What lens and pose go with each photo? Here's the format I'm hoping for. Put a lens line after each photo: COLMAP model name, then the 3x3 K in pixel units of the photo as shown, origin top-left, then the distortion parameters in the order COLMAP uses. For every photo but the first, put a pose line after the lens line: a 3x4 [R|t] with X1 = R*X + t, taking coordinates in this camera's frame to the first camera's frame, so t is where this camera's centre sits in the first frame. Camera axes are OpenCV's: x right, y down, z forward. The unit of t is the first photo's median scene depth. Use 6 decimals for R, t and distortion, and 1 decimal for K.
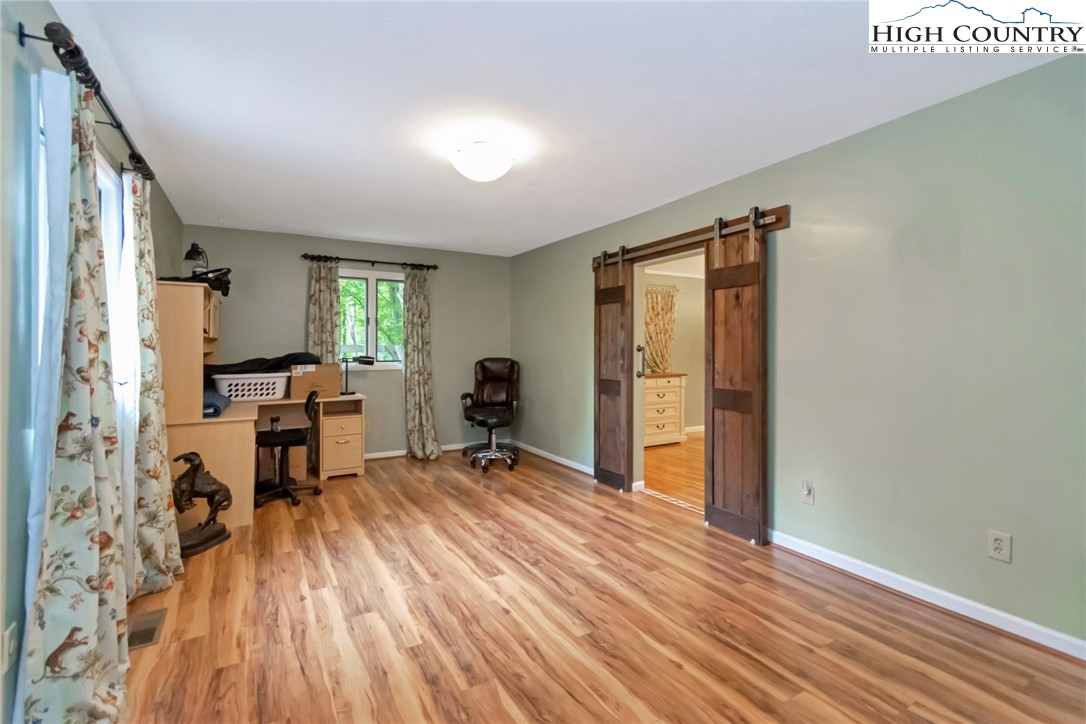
lens RADIAL K [[492.1, 0, 541.0], [0, 492.1, 353.9], [0, 0, 1]] dist [0.000295, -0.000330]
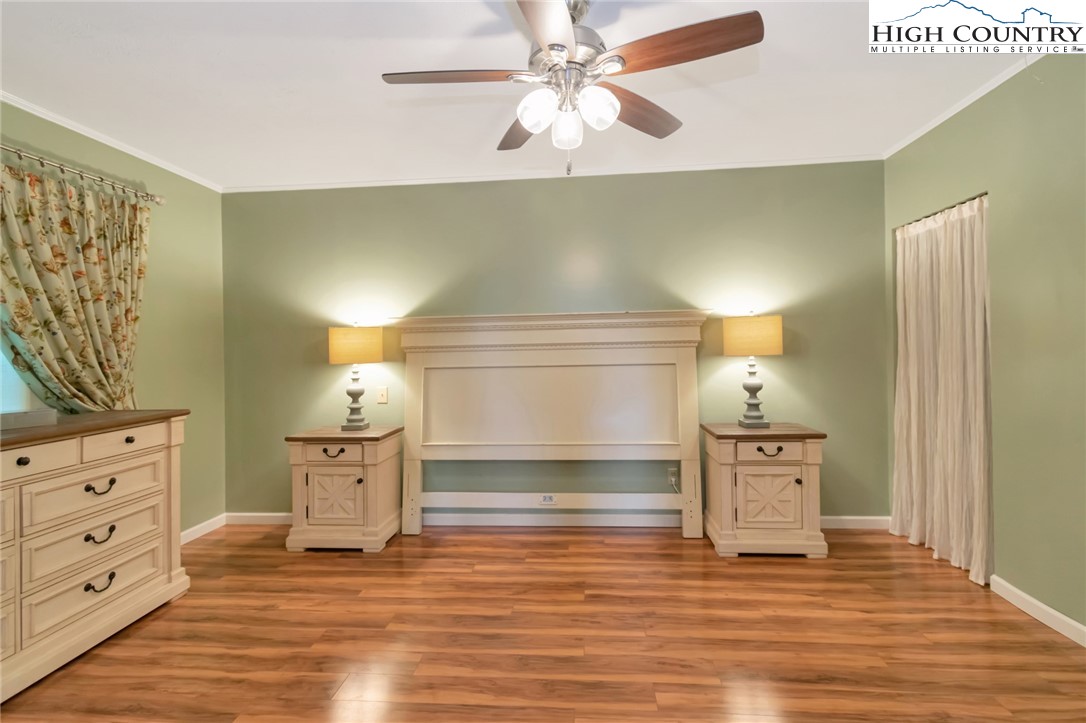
lens RADIAL K [[517.6, 0, 537.7], [0, 517.6, 354.9], [0, 0, 1]] dist [0.002587, -0.000428]
pose [[0.587160, -0.006454, 0.809445, 0.303226], [0.017296, 0.999840, -0.004575, 0.010195], [-0.809286, 0.016686, 0.587177, 1.248874]]
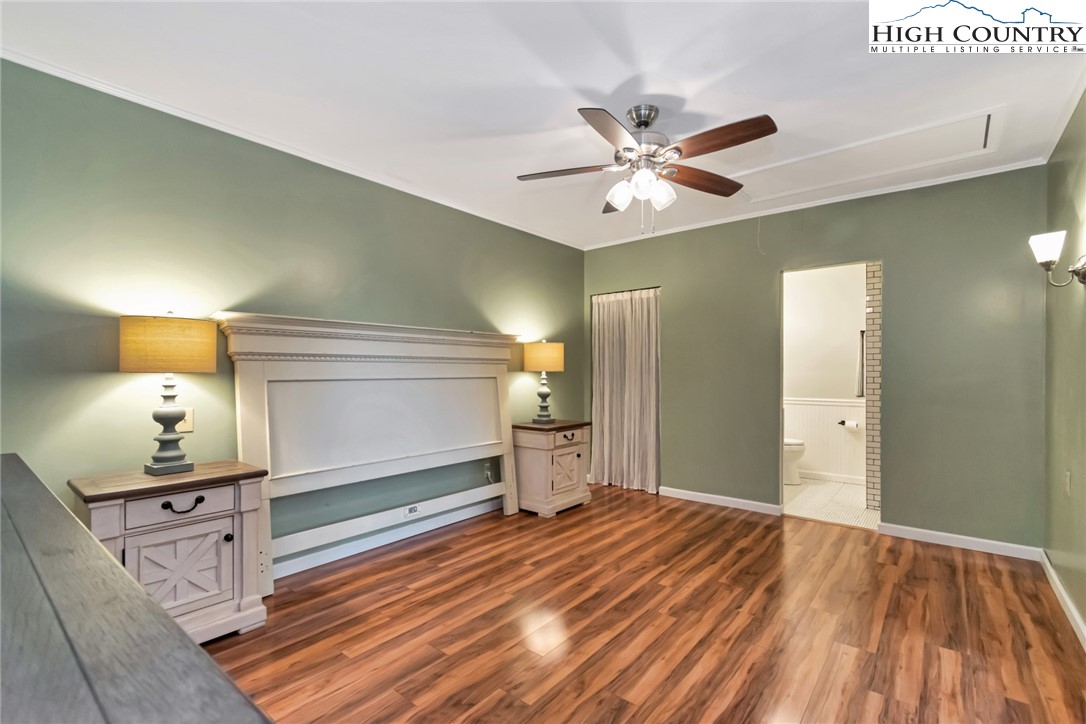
lens RADIAL K [[492.1, 0, 552.4], [0, 492.1, 378.2], [0, 0, 1]] dist [0.000295, -0.000330]
pose [[-0.354418, 0.001621, 0.935086, 0.108996], [0.013103, 0.999909, 0.003233, 0.029419], [-0.934995, 0.013398, -0.354406, 1.984702]]
